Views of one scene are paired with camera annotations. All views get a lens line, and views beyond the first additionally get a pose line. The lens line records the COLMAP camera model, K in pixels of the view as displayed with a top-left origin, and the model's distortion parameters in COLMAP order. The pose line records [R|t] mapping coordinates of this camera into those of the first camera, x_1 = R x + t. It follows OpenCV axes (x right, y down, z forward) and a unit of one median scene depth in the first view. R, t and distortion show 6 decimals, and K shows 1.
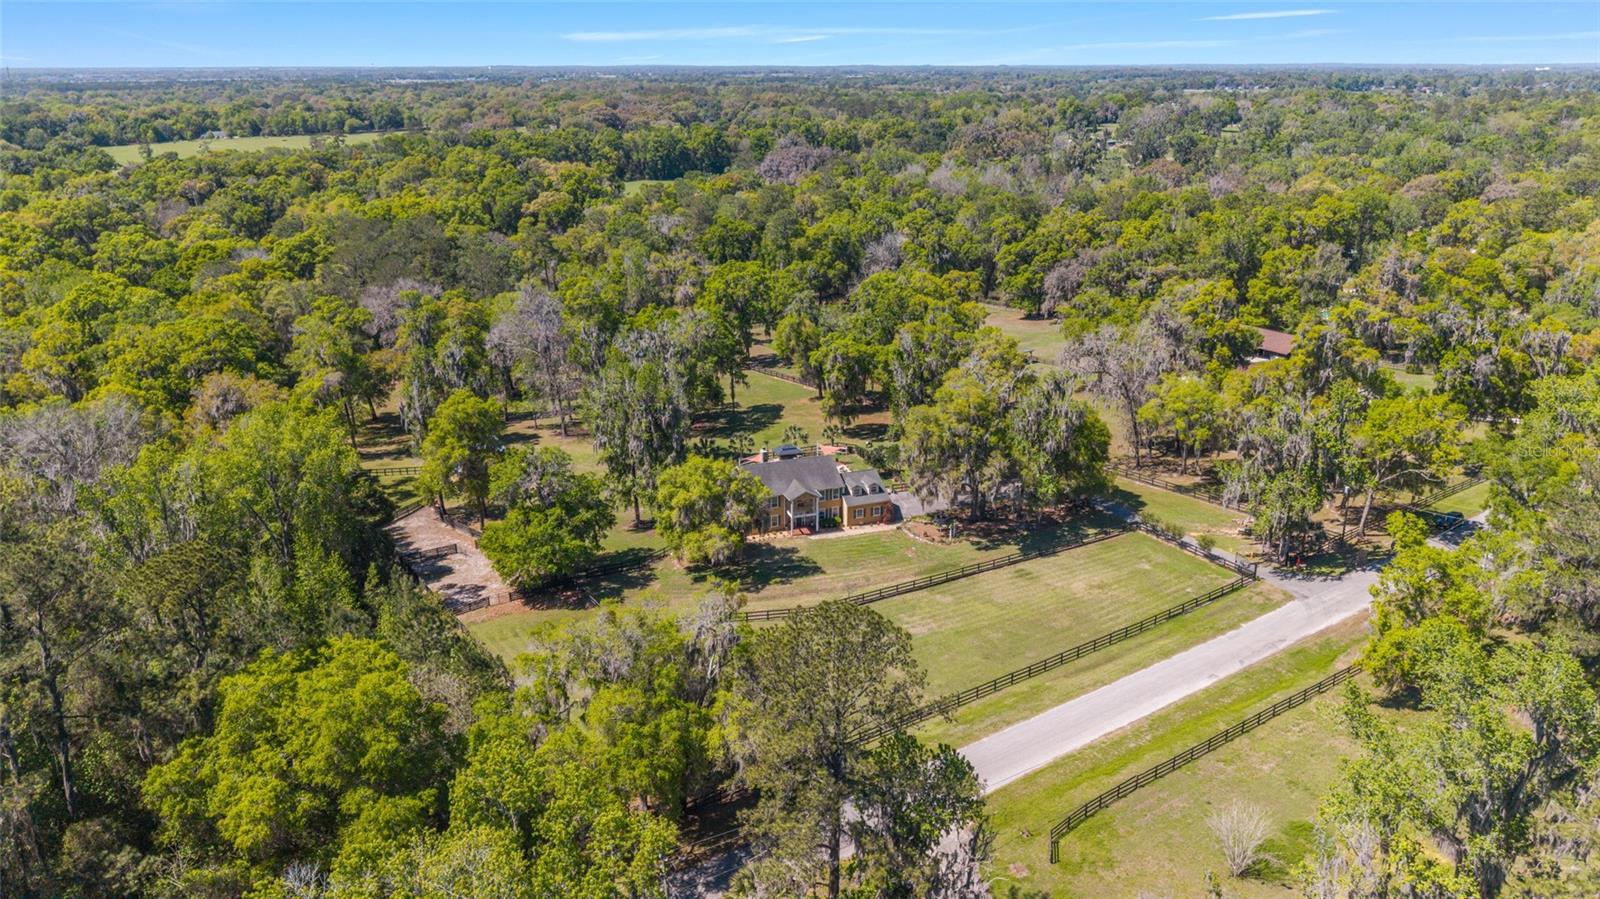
lens RADIAL K [[1079.6, 0, 797.1], [0, 1079.6, 428.5], [0, 0, 1]] dist [0.051573, -0.076890]
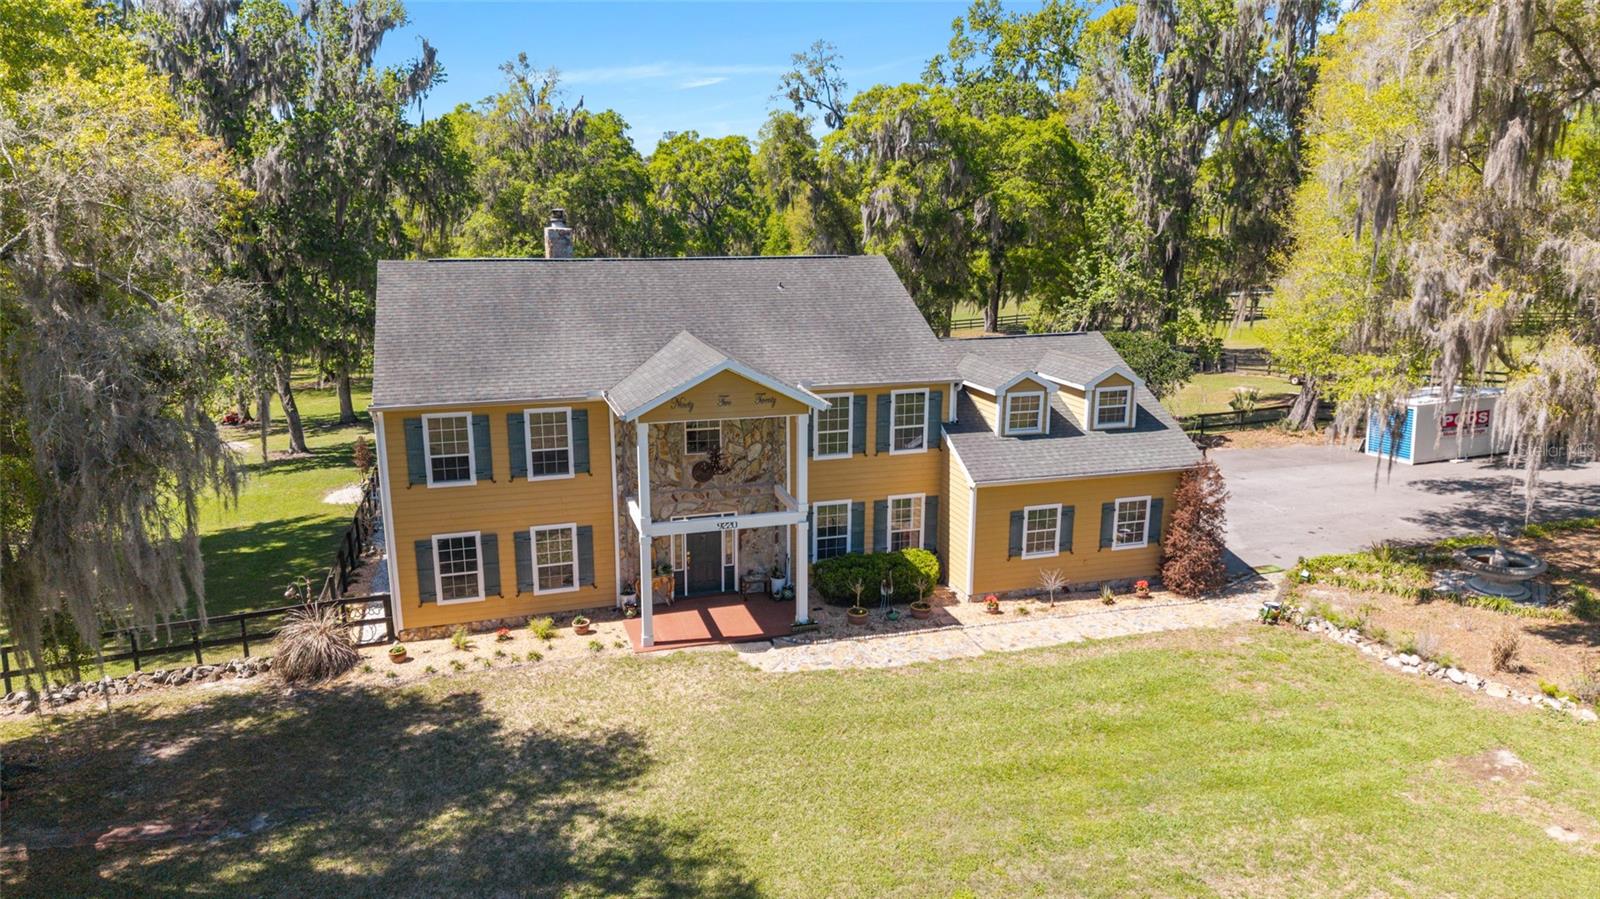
lens RADIAL K [[1079.6, 0, 797.1], [0, 1079.6, 428.5], [0, 0, 1]] dist [0.051573, -0.076890]
pose [[0.999262, 0.016230, -0.034827, 0.023227], [-0.019745, 0.994478, -0.103070, 0.080996], [0.032962, 0.103681, 0.994064, 0.819512]]
